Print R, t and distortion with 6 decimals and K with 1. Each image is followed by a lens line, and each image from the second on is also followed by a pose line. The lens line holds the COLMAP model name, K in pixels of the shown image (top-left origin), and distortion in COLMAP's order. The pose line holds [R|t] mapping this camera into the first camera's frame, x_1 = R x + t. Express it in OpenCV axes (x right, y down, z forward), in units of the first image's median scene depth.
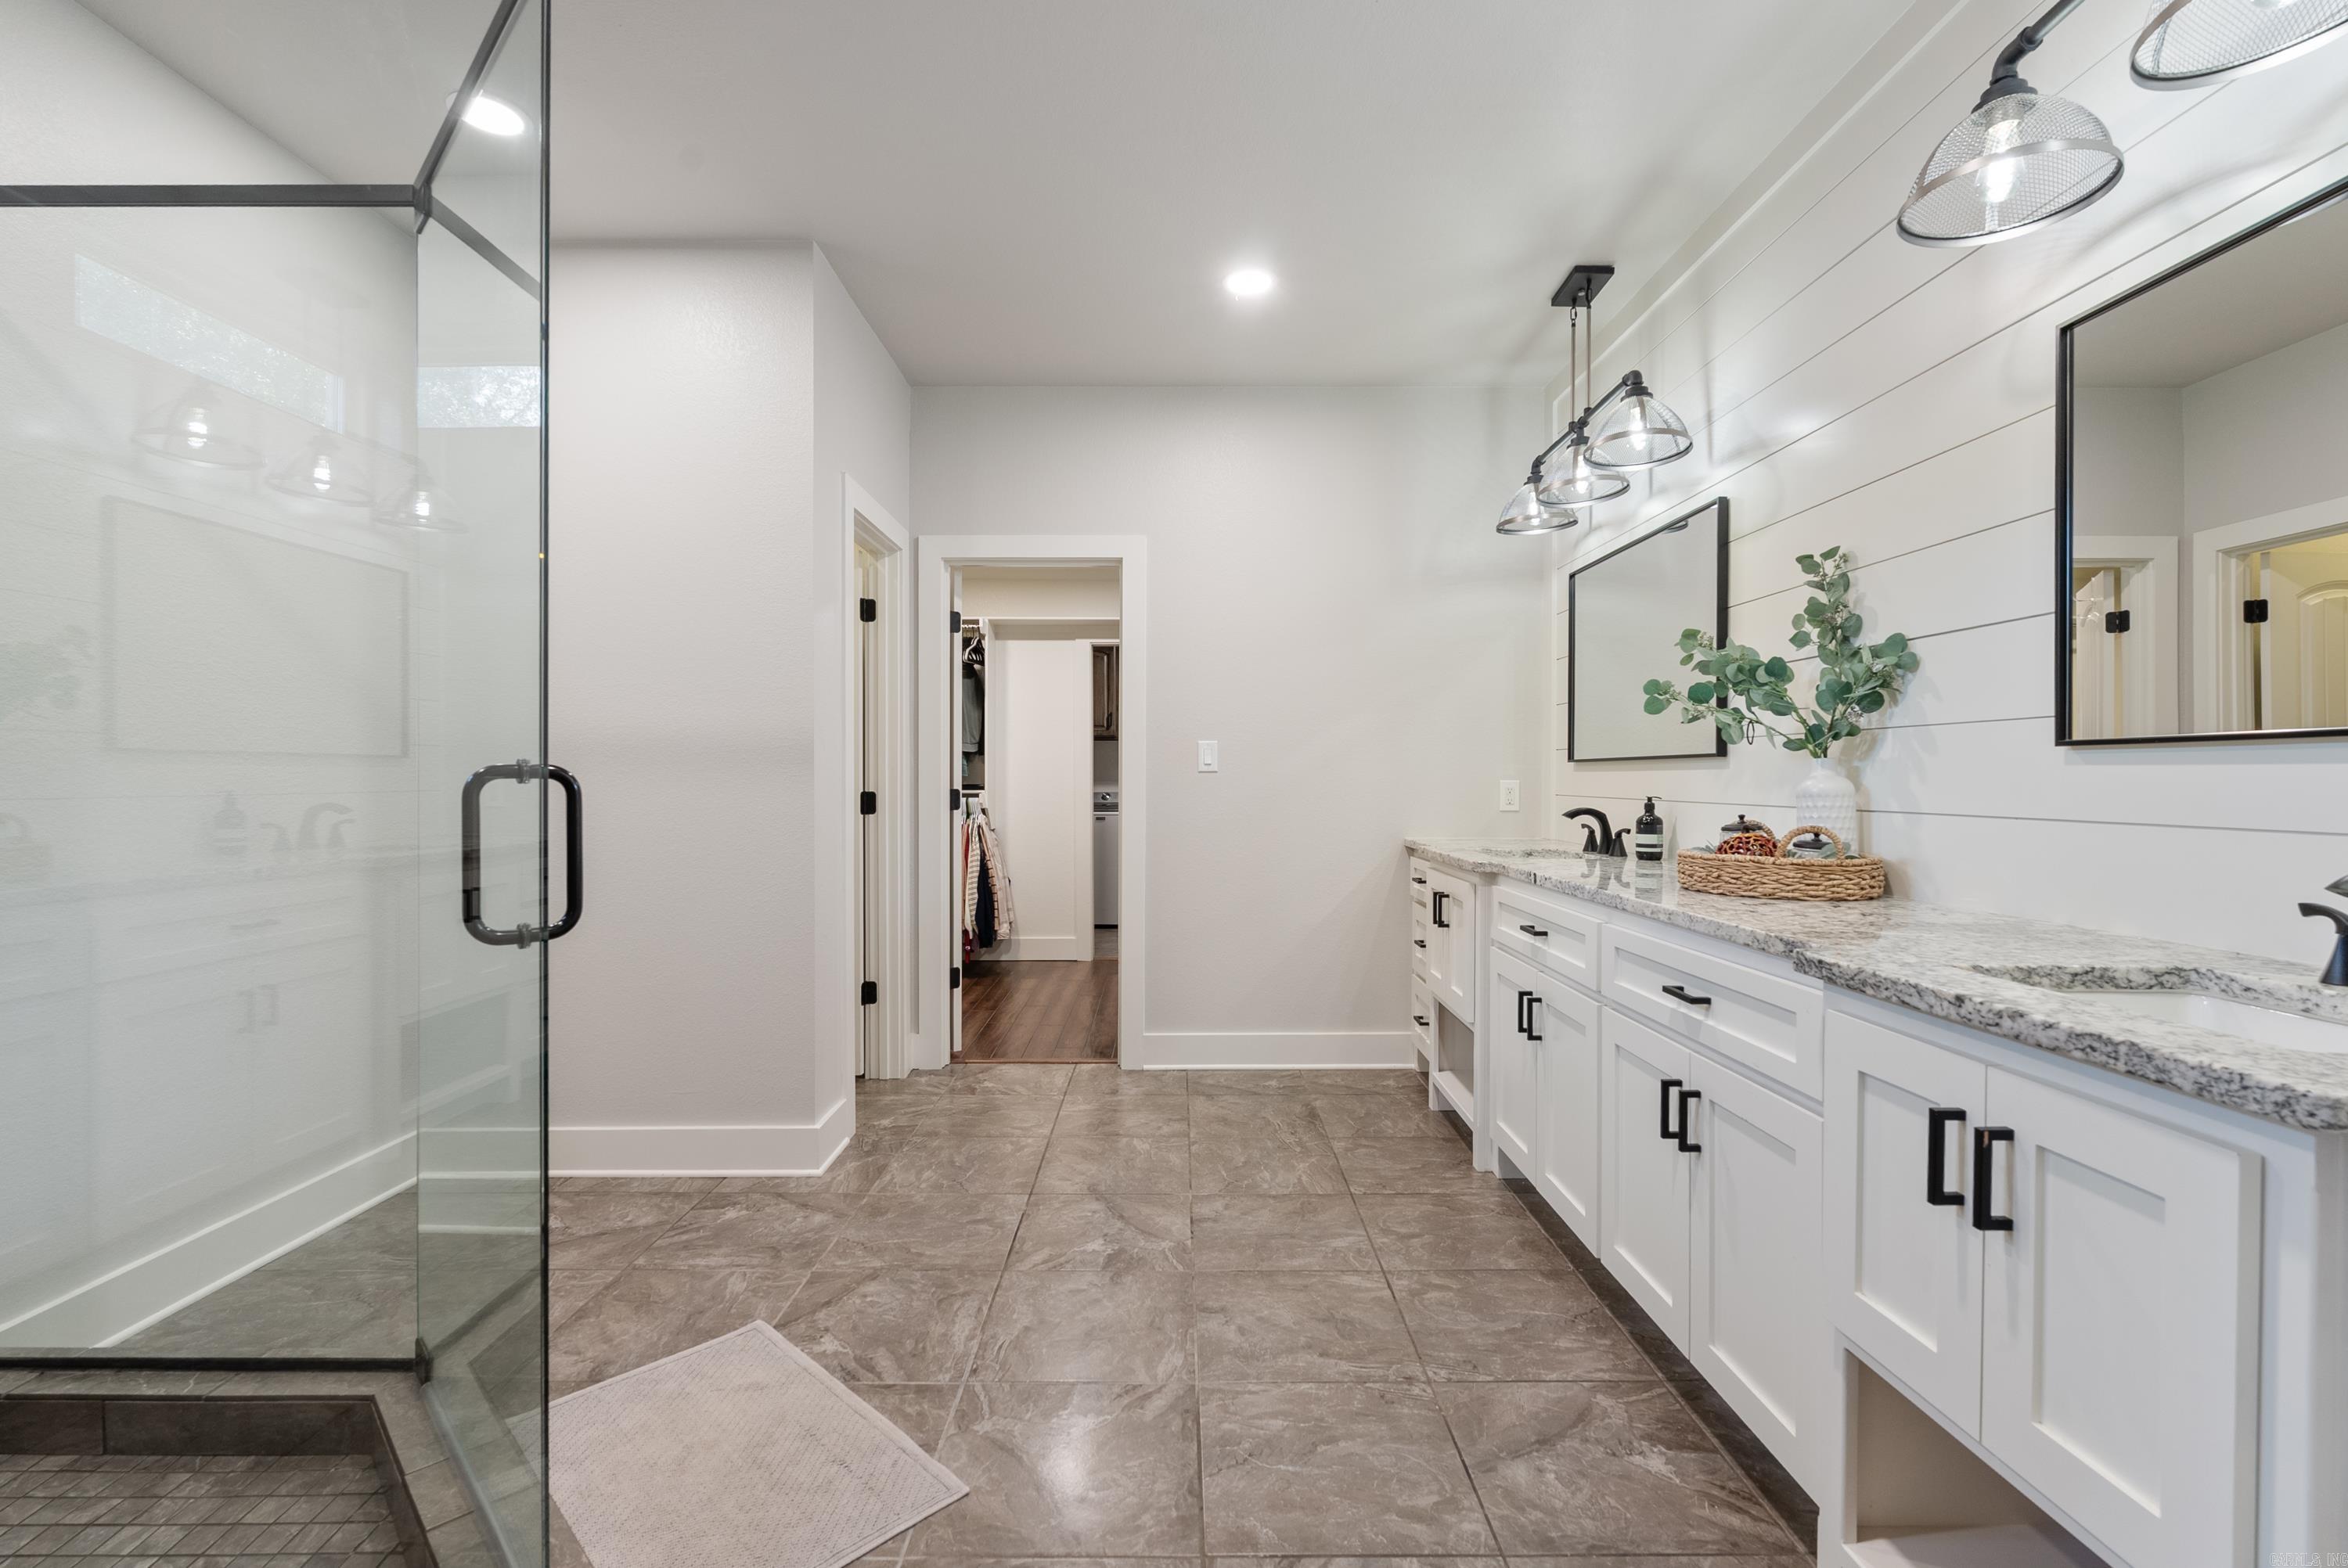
lens RADIAL K [[1037.2, 0, 1174.0], [0, 1037.2, 784.0], [0, 0, 1]] dist [-0.005650, 0.000576]
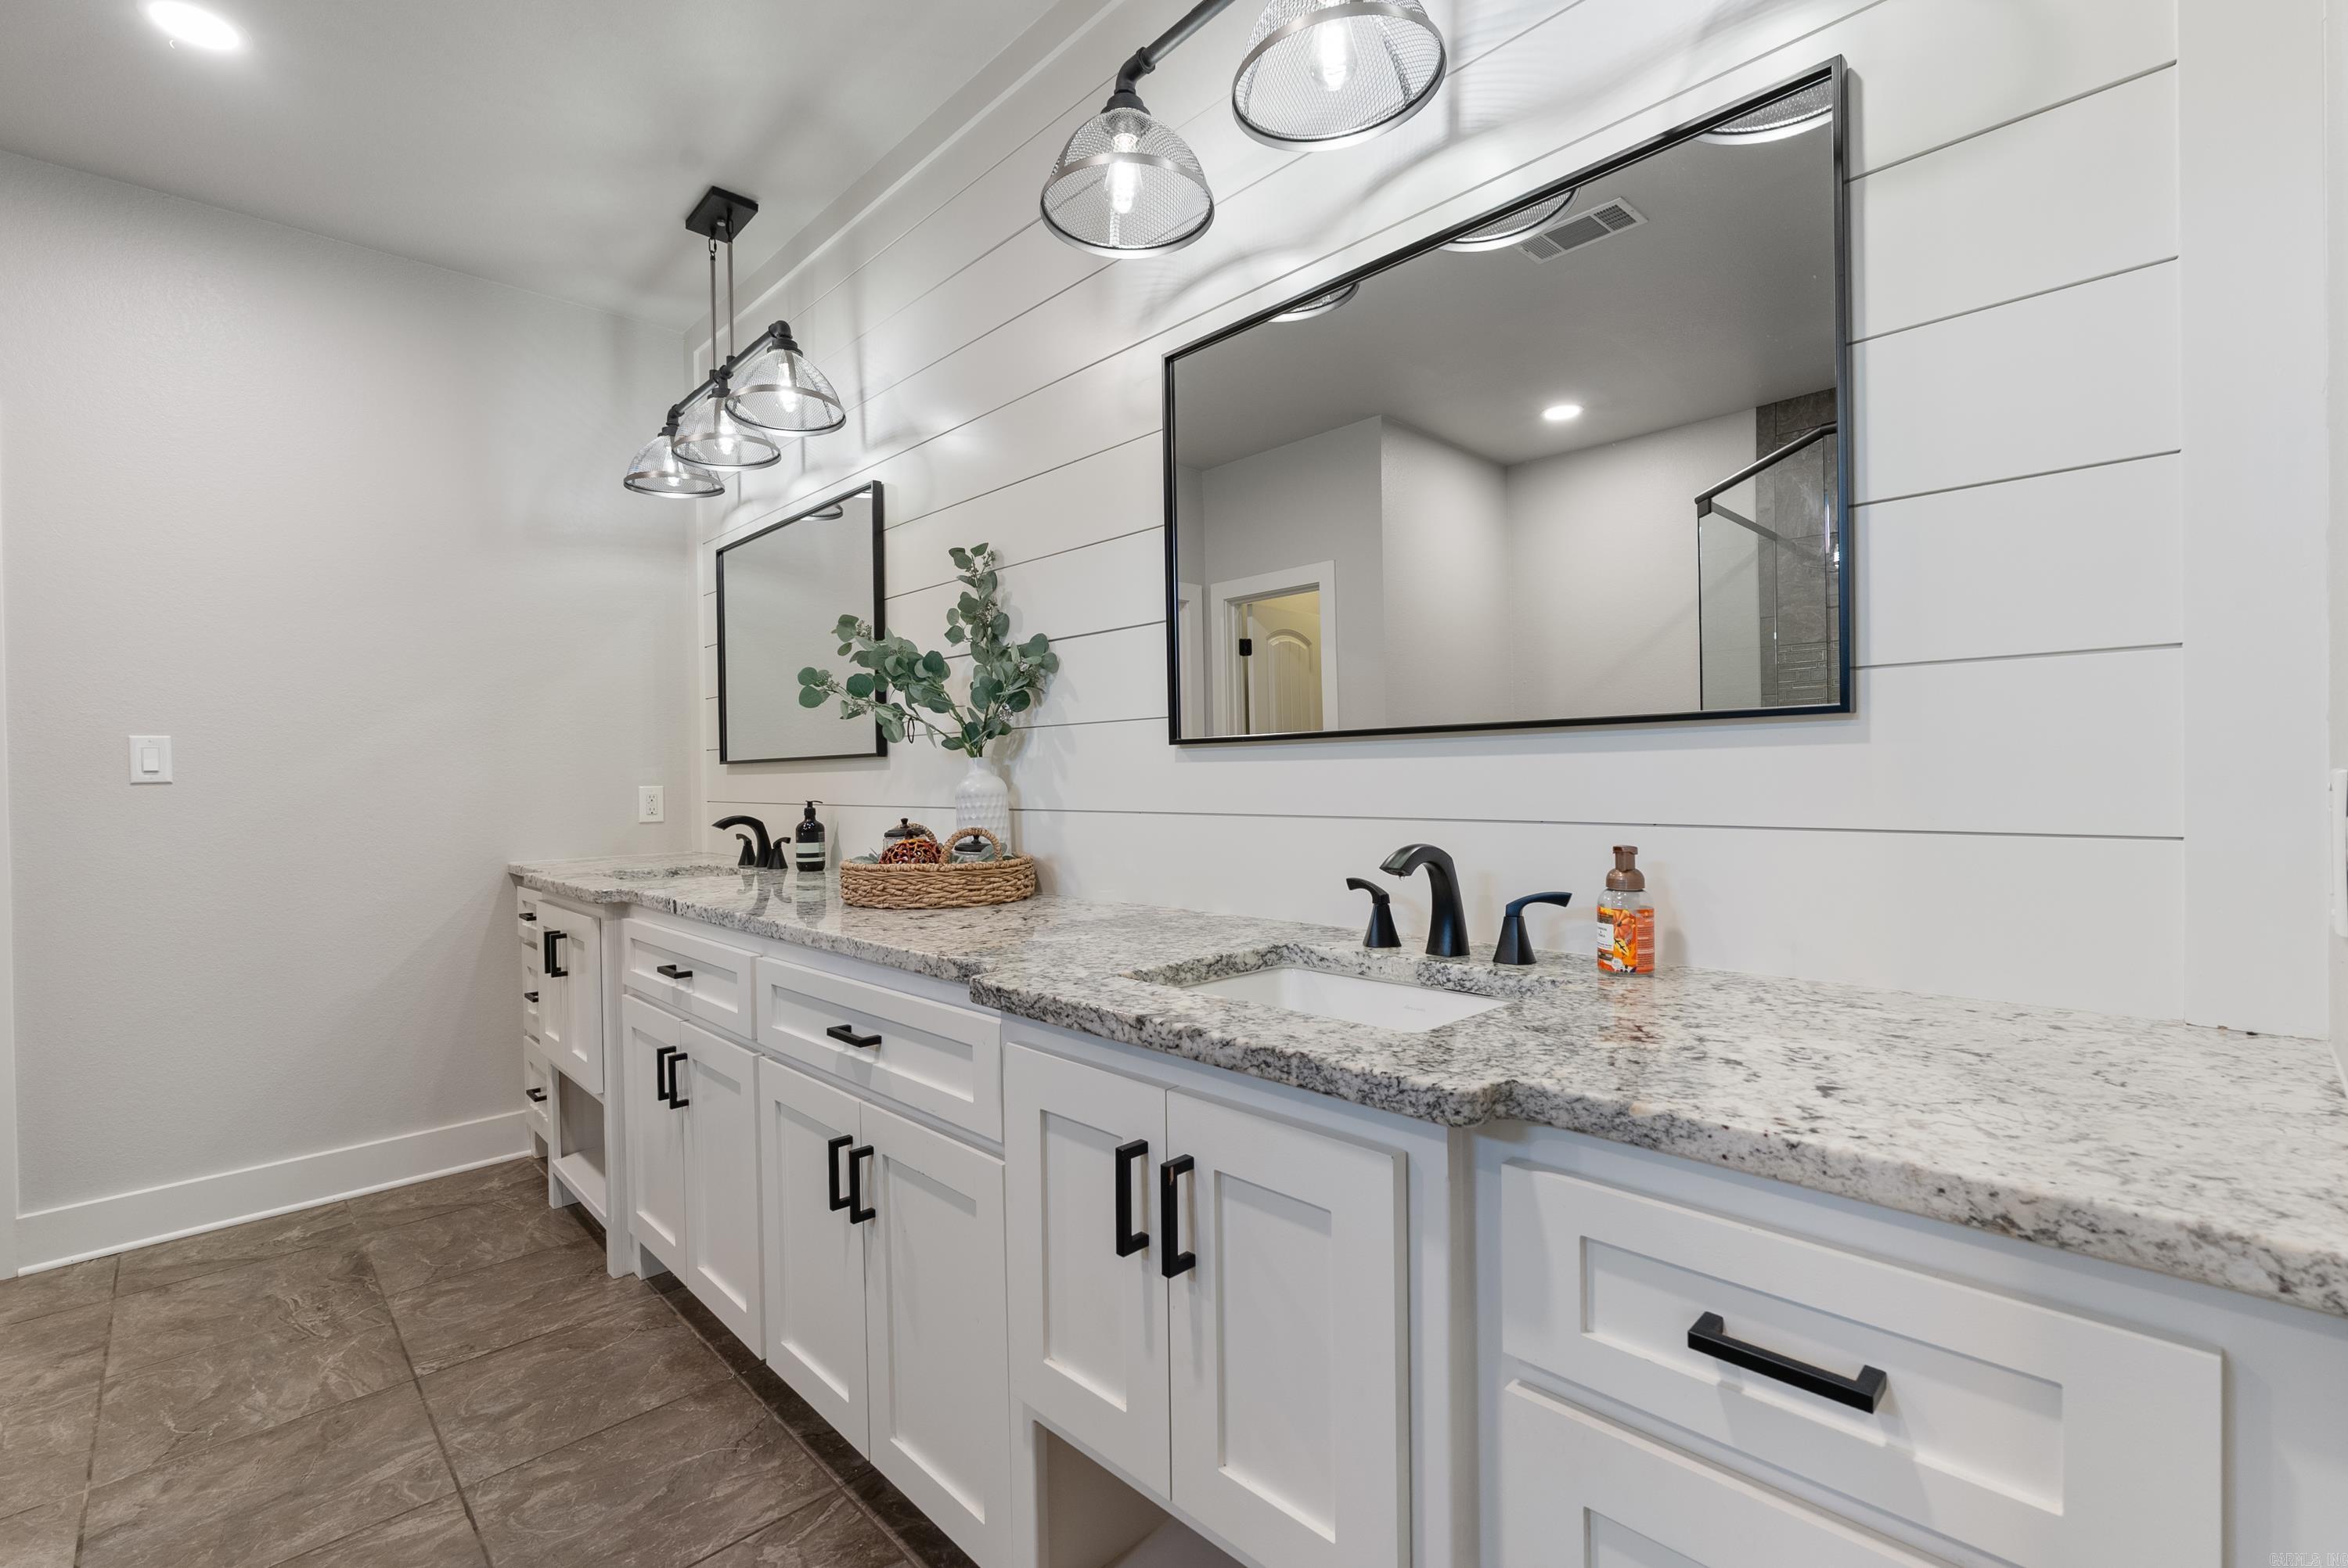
lens RADIAL K [[1037.2, 0, 1174.0], [0, 1037.2, 784.0], [0, 0, 1]] dist [-0.005650, 0.000576]
pose [[0.720986, -0.020361, 0.692651, 0.077785], [0.022163, 0.999734, 0.006317, -0.001751], [-0.692595, 0.010797, 0.721246, 0.159133]]
